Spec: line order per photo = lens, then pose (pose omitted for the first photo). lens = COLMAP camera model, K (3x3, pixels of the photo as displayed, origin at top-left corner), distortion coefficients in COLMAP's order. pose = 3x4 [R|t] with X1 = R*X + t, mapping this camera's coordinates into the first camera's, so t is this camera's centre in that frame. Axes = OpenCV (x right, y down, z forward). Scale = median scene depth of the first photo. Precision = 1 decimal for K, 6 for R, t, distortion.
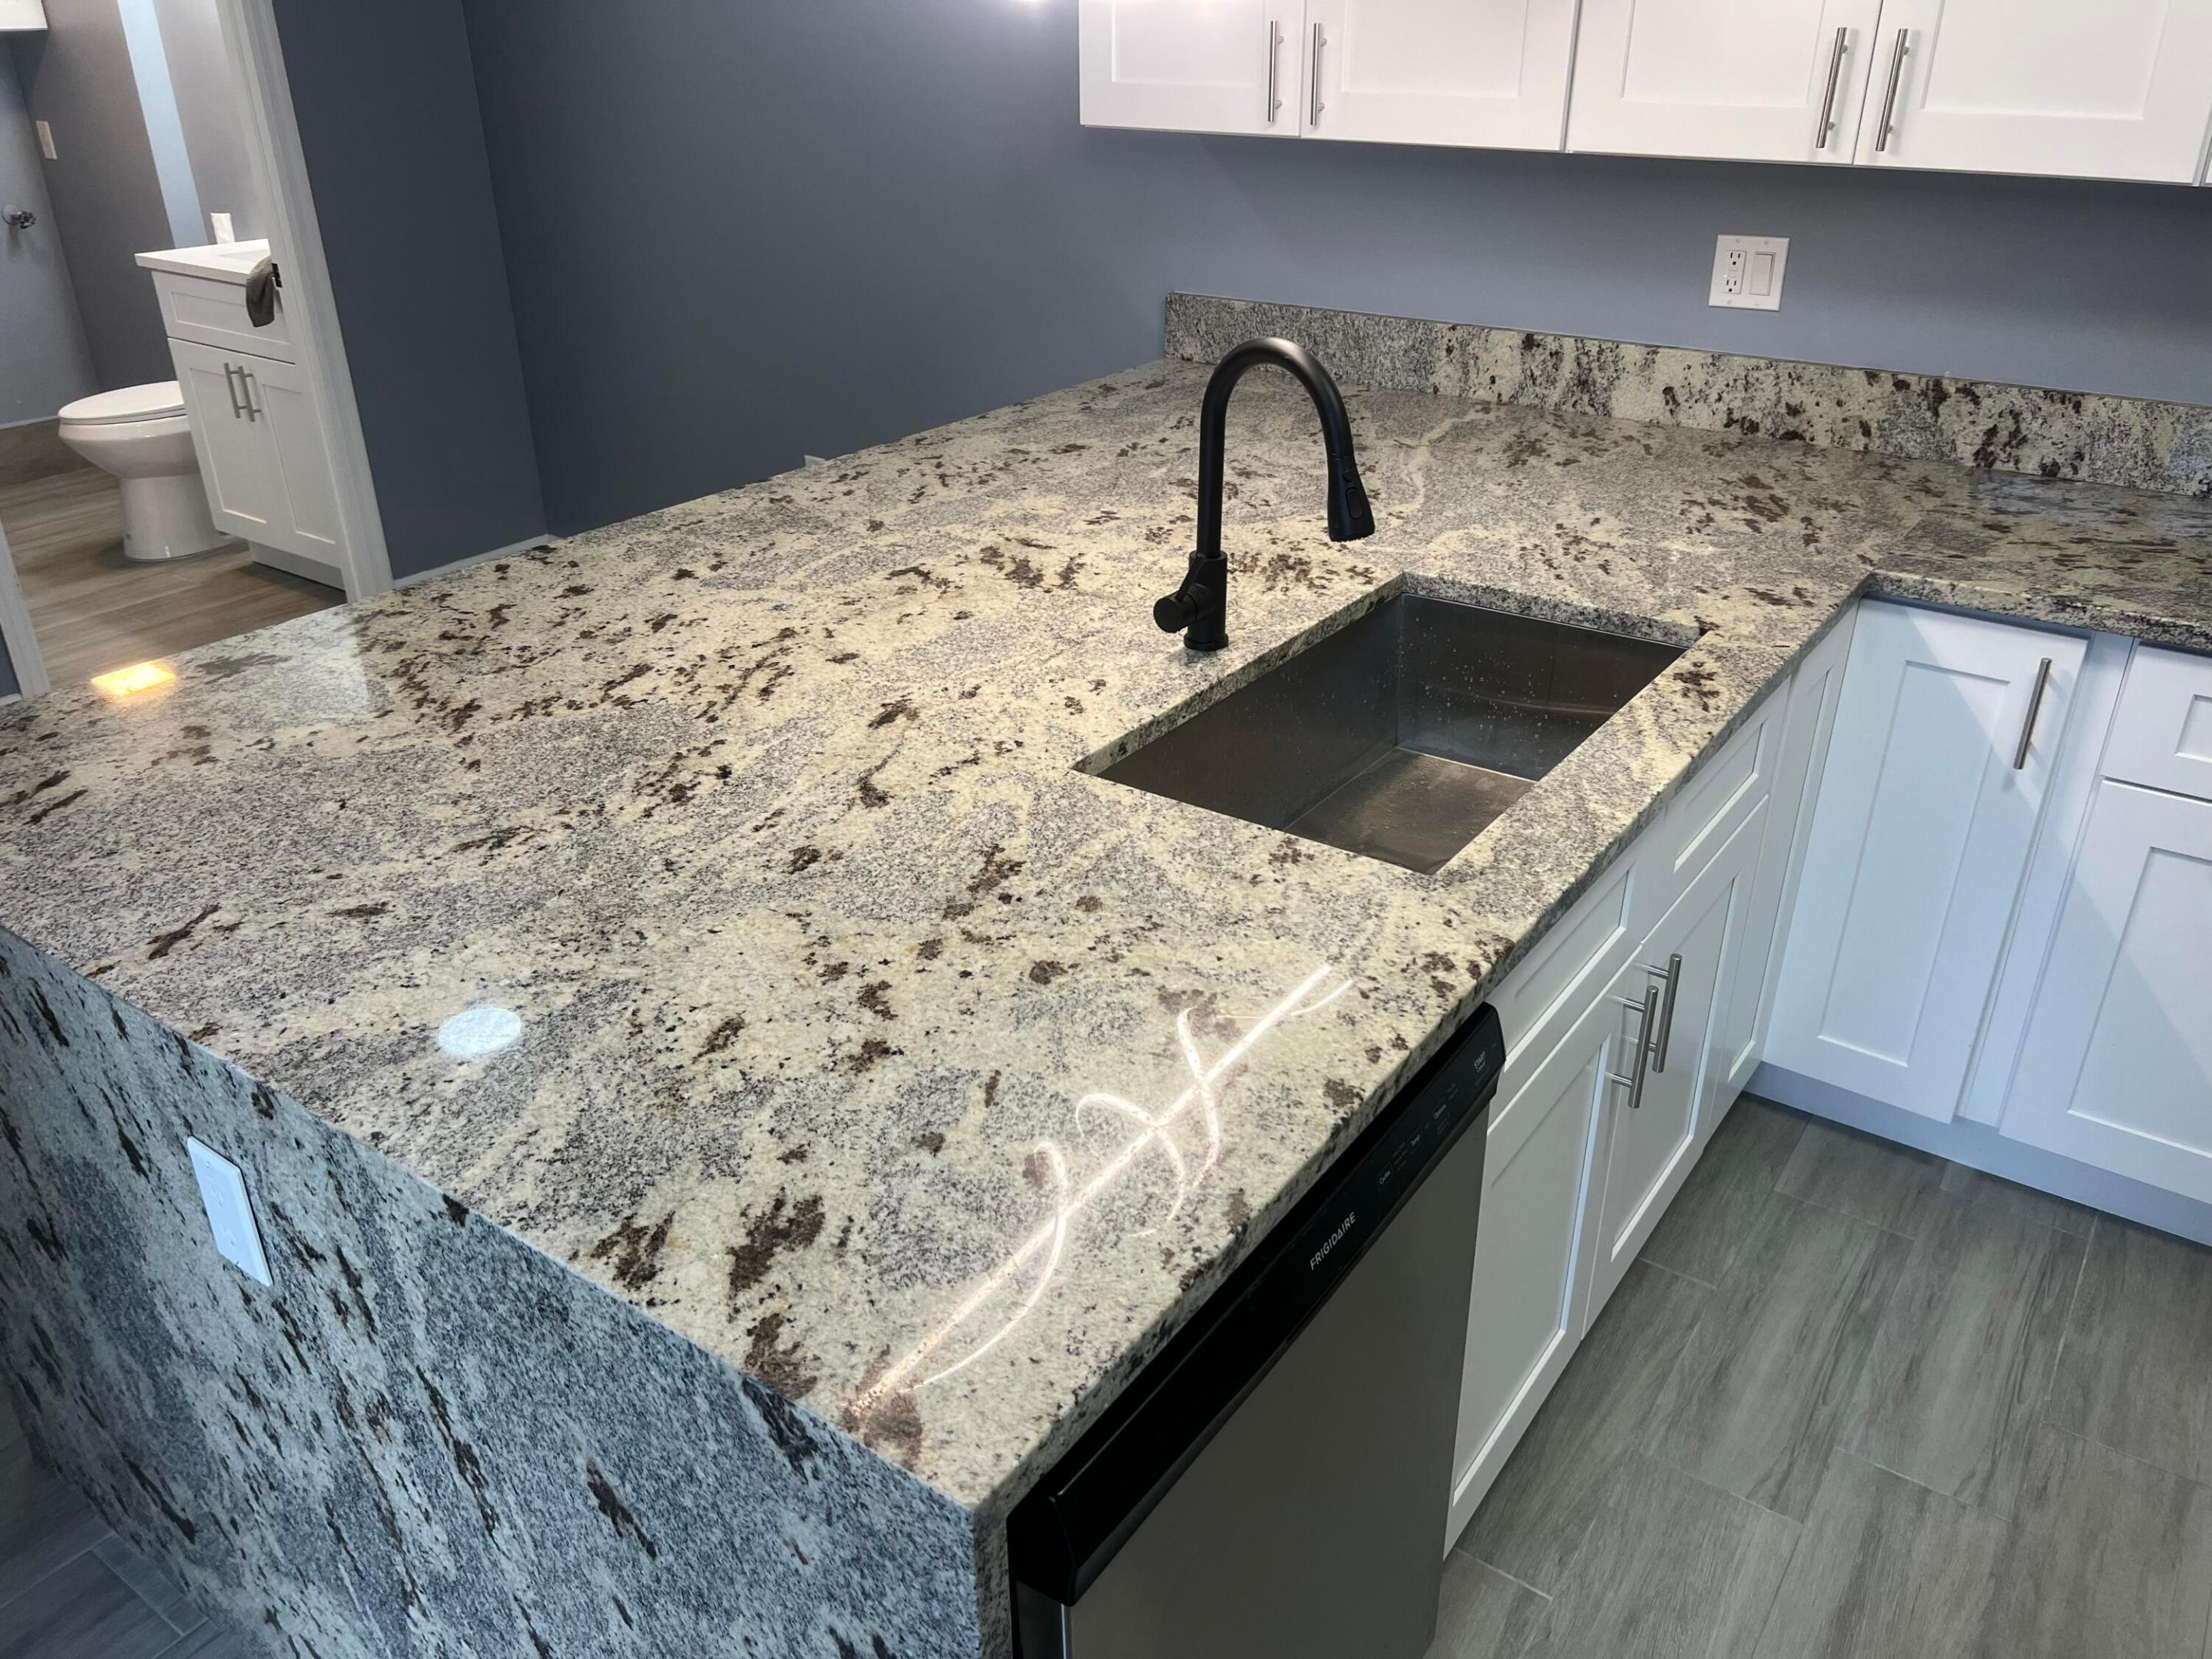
lens RADIAL K [[1660.8, 0, 1106.0], [0, 1660.8, 829.5], [0, 0, 1]] dist [0.055951, -0.068136]
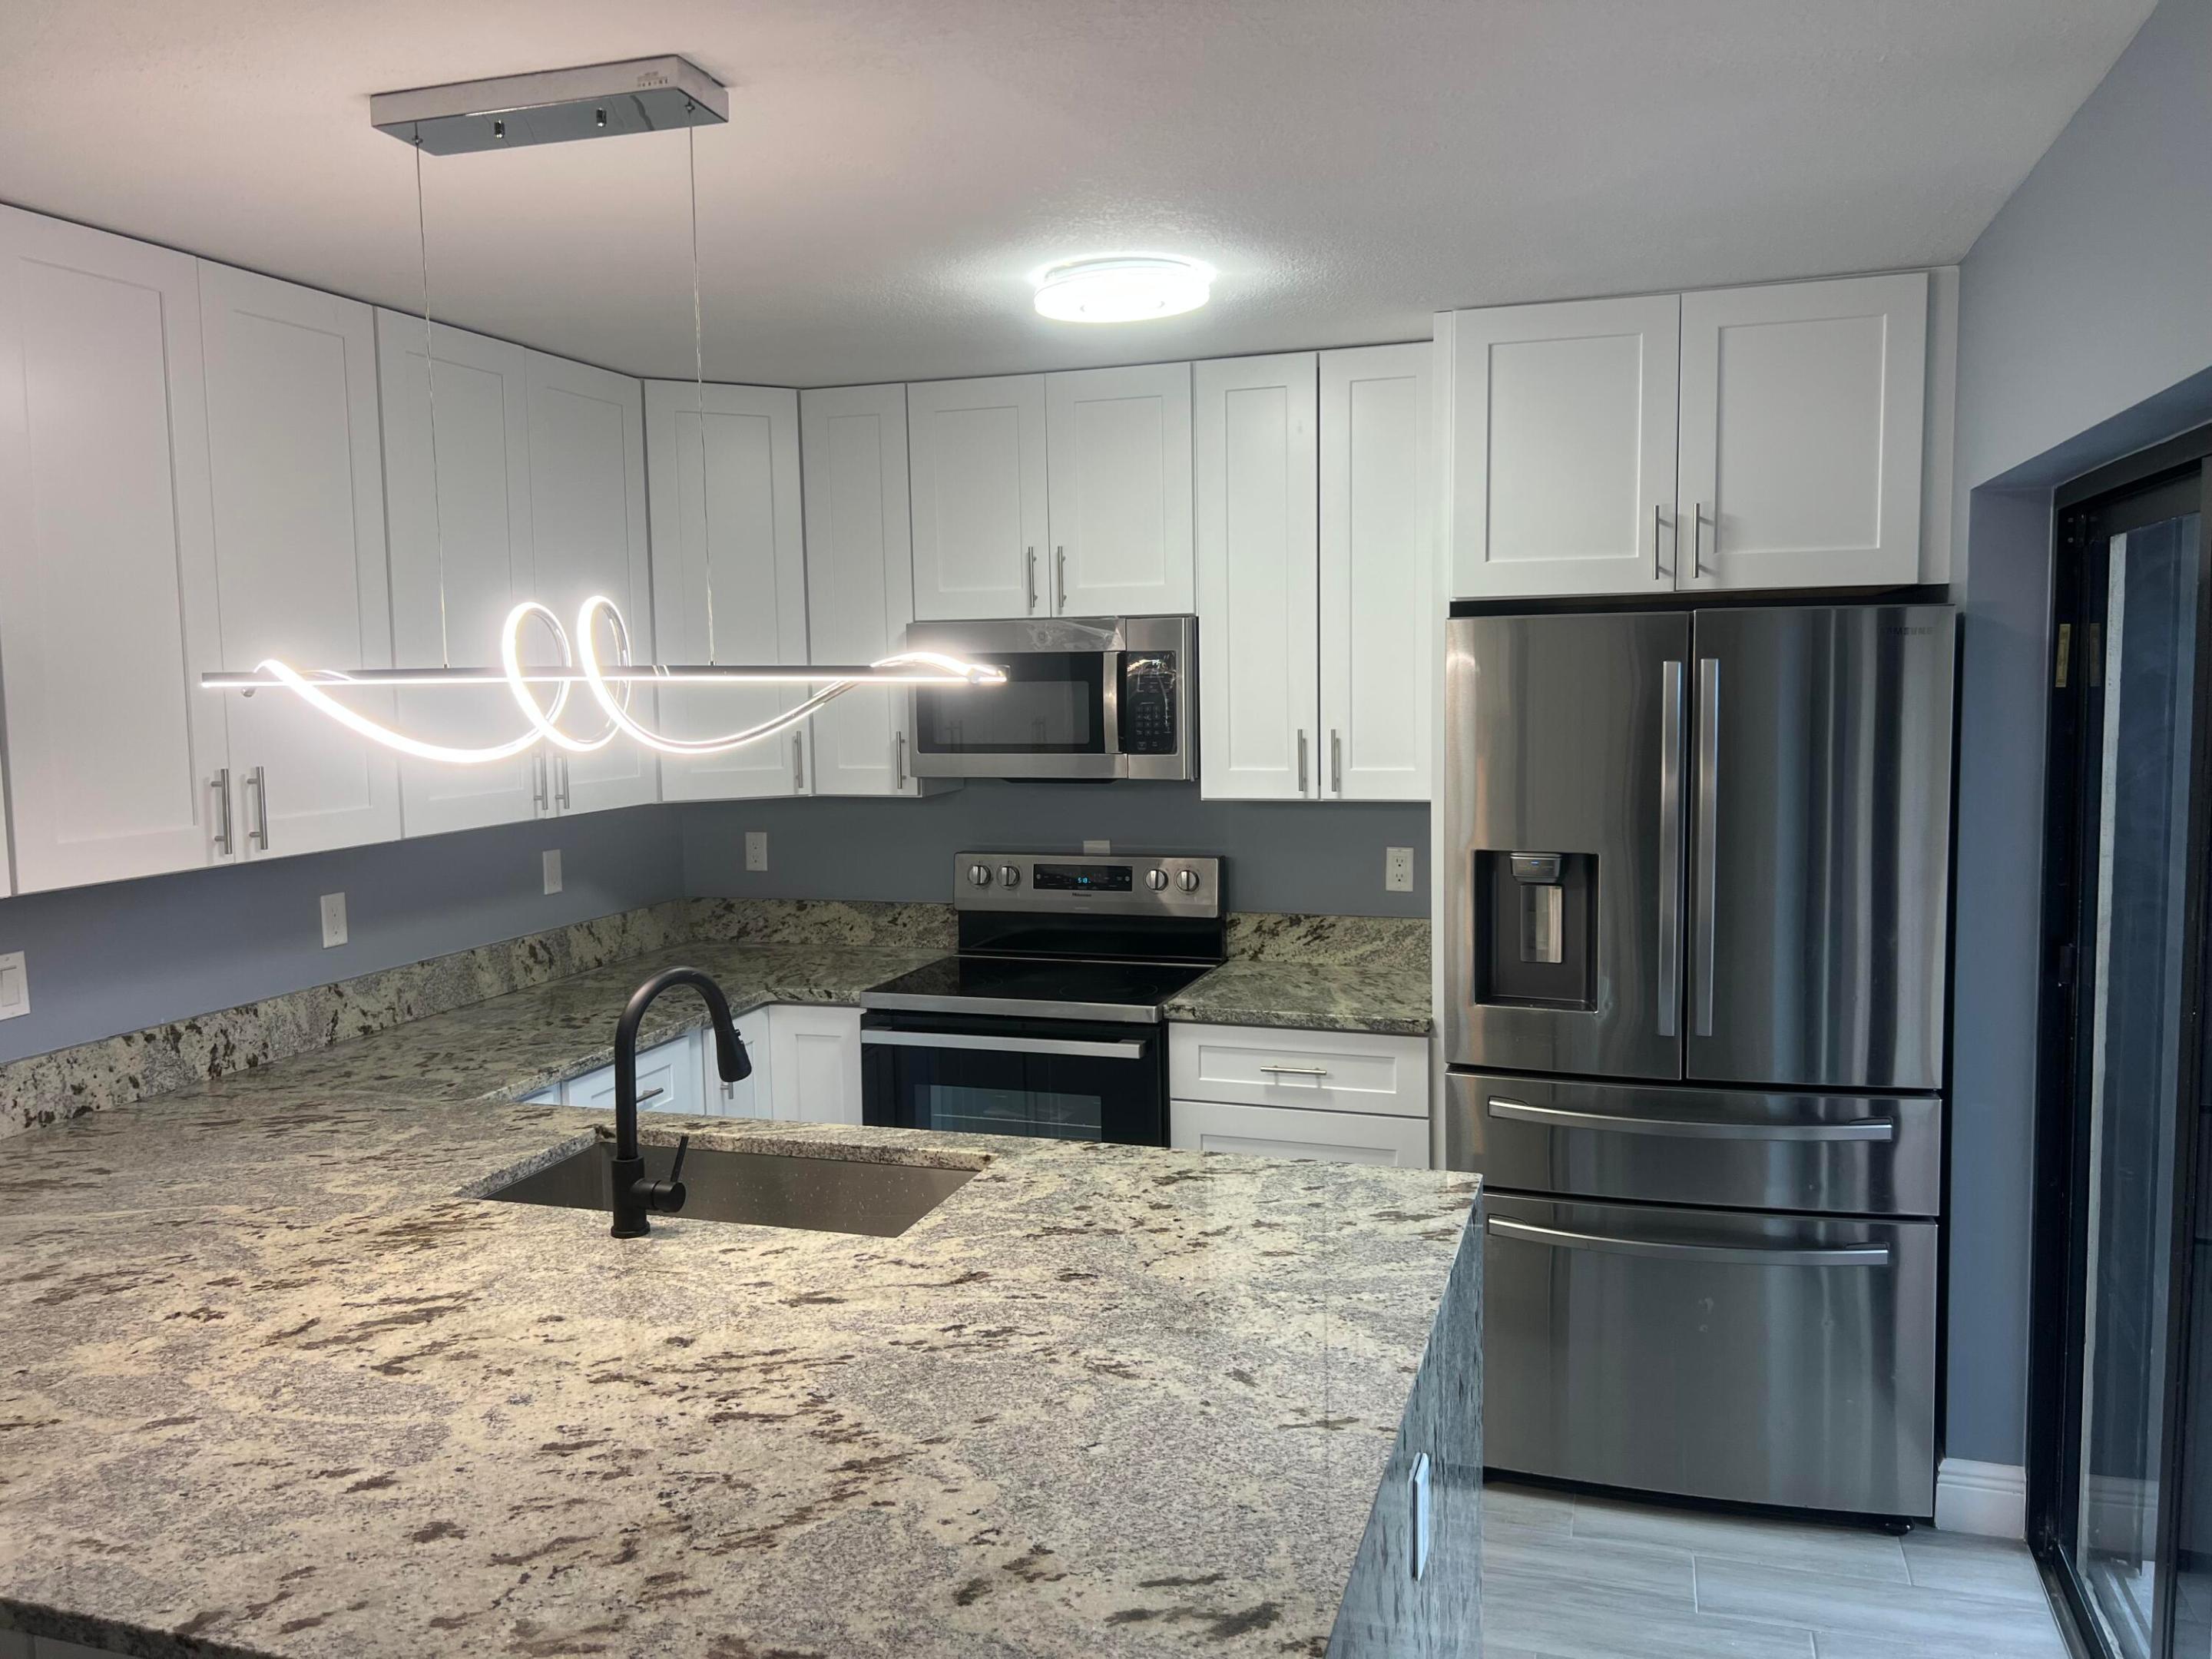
lens RADIAL K [[1654.7, 0, 1128.2], [0, 1654.7, 830.5], [0, 0, 1]] dist [0.061412, -0.075339]
pose [[-0.305000, -0.086013, 0.948460, -1.042944], [0.448752, 0.865440, 0.222791, -0.421531], [-0.839998, 0.493575, -0.225360, 0.744261]]
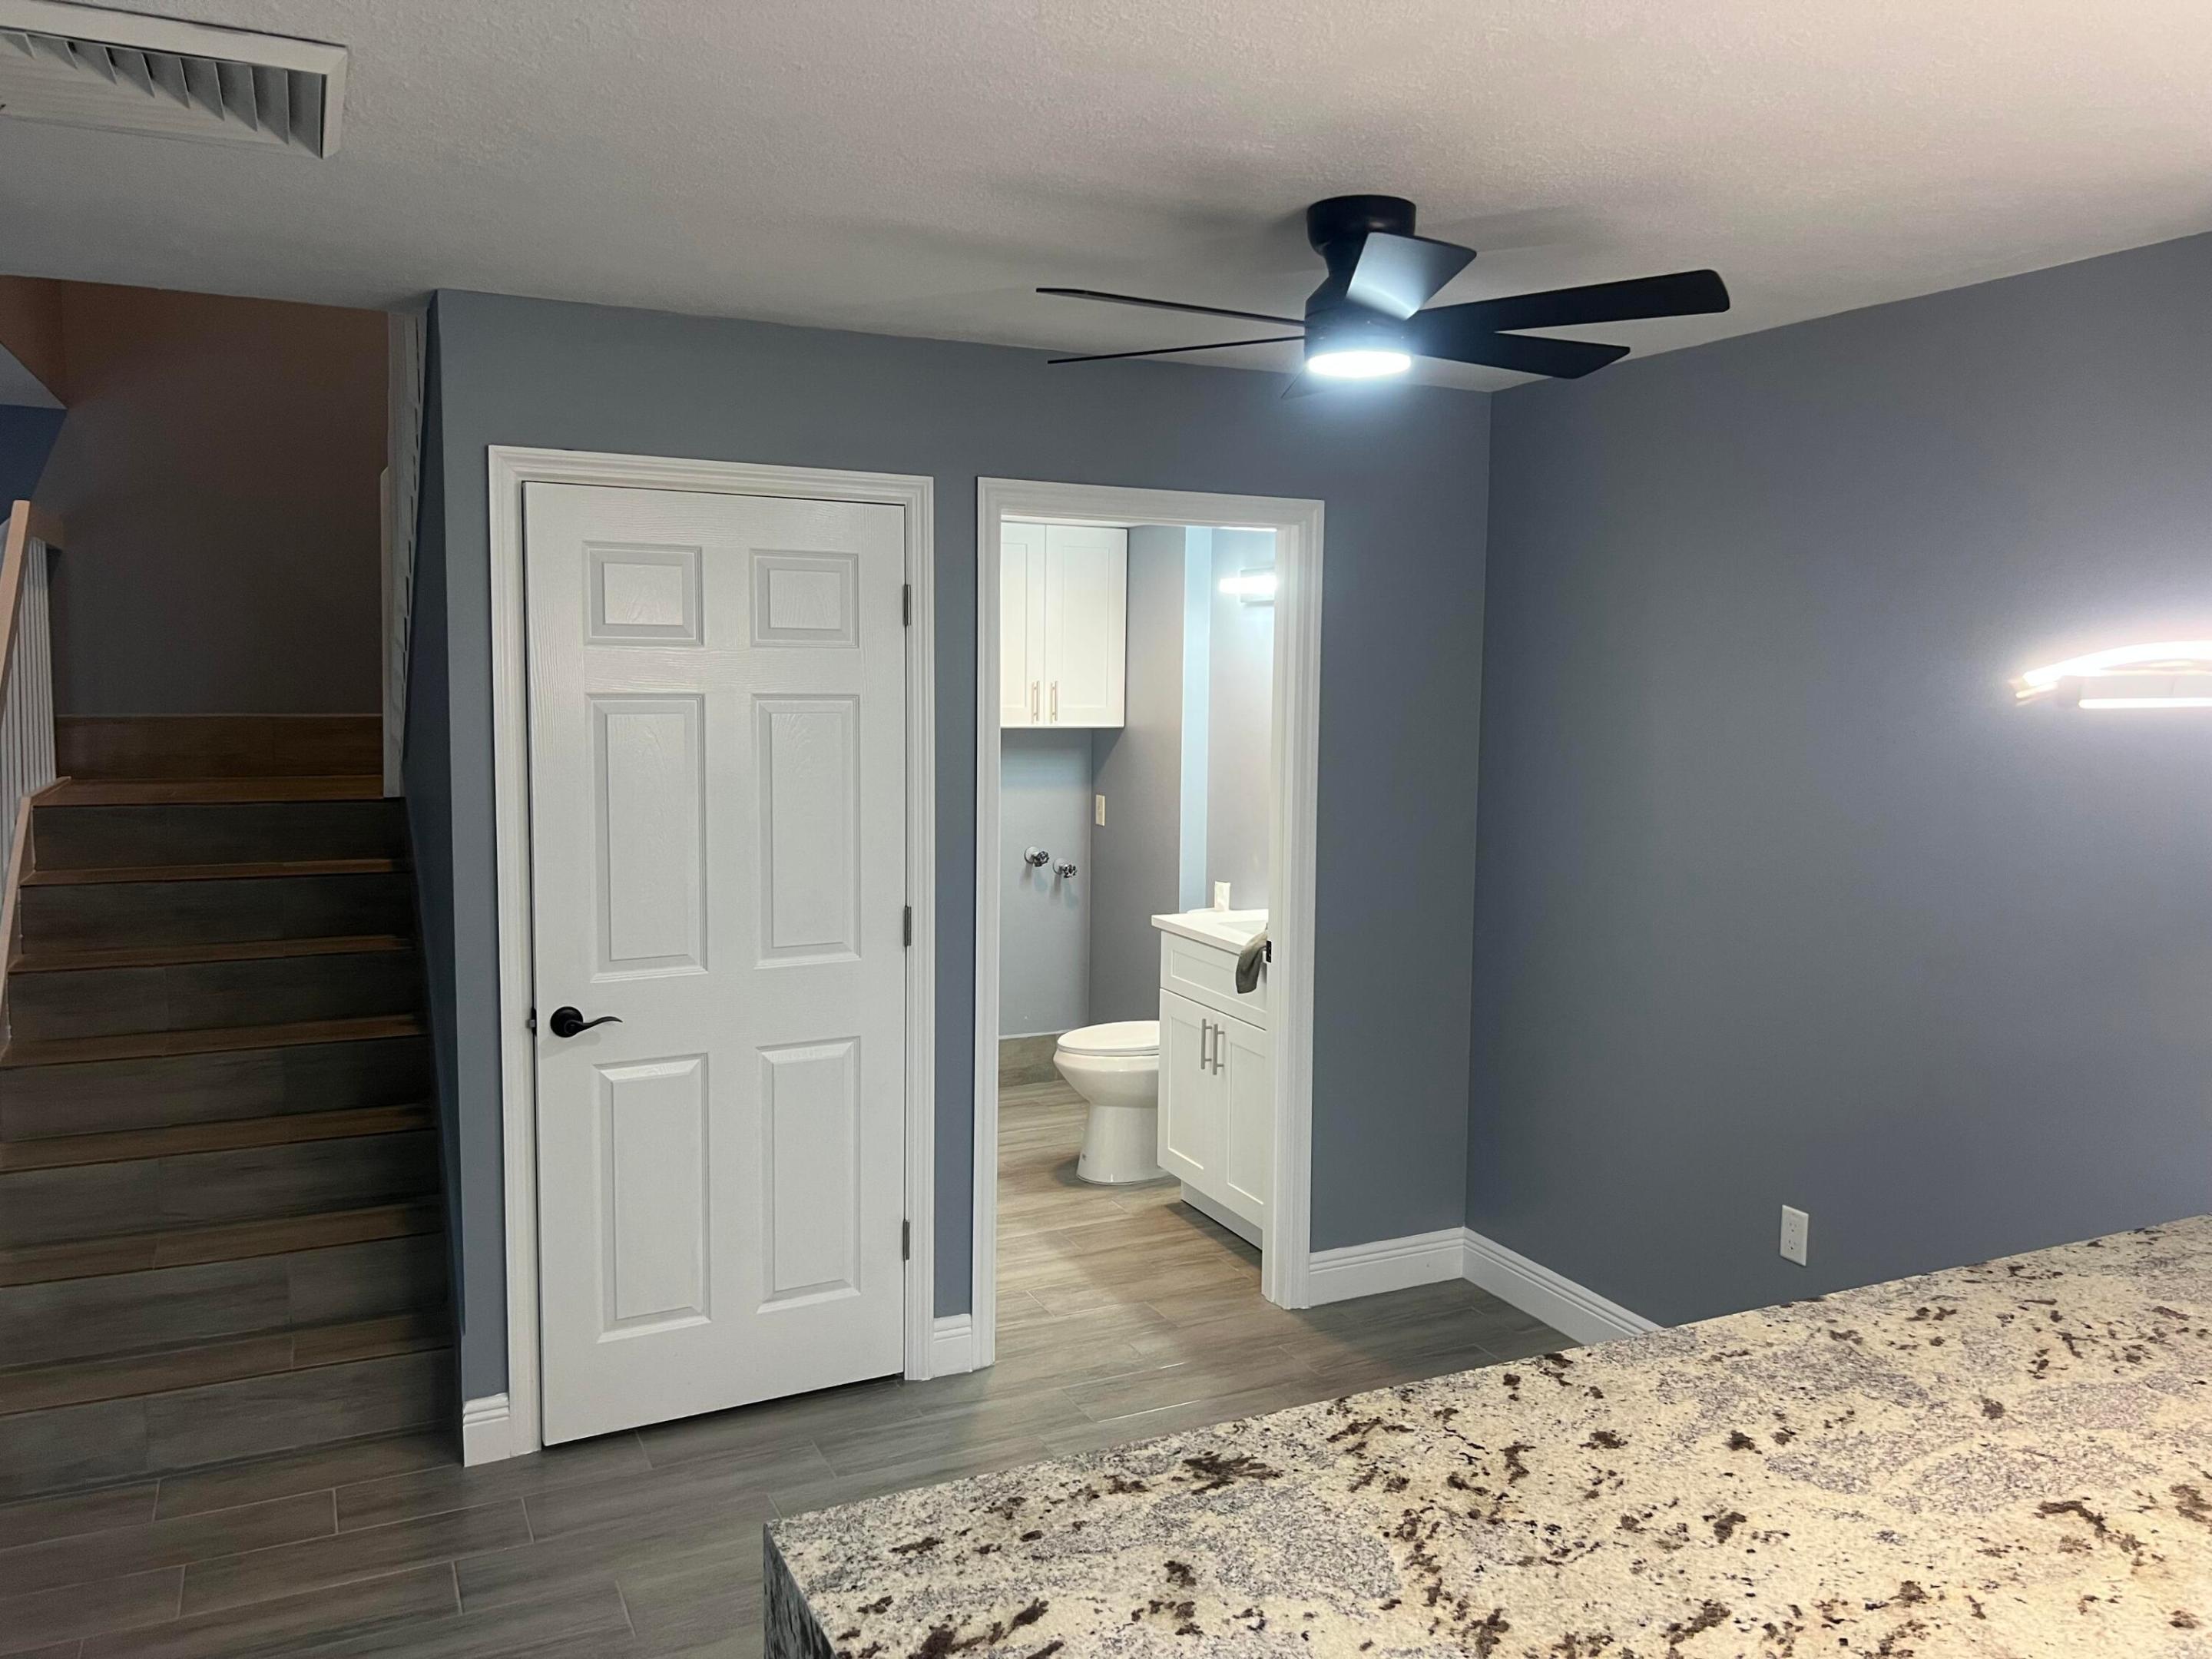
lens RADIAL K [[1654.7, 0, 1128.2], [0, 1654.7, 830.5], [0, 0, 1]] dist [0.061412, -0.075339]
pose [[0.878003, 0.060119, -0.474864, -0.150723], [-0.229780, 0.923231, -0.307970, -0.110467], [0.419895, 0.379513, 0.824414, 0.123525]]
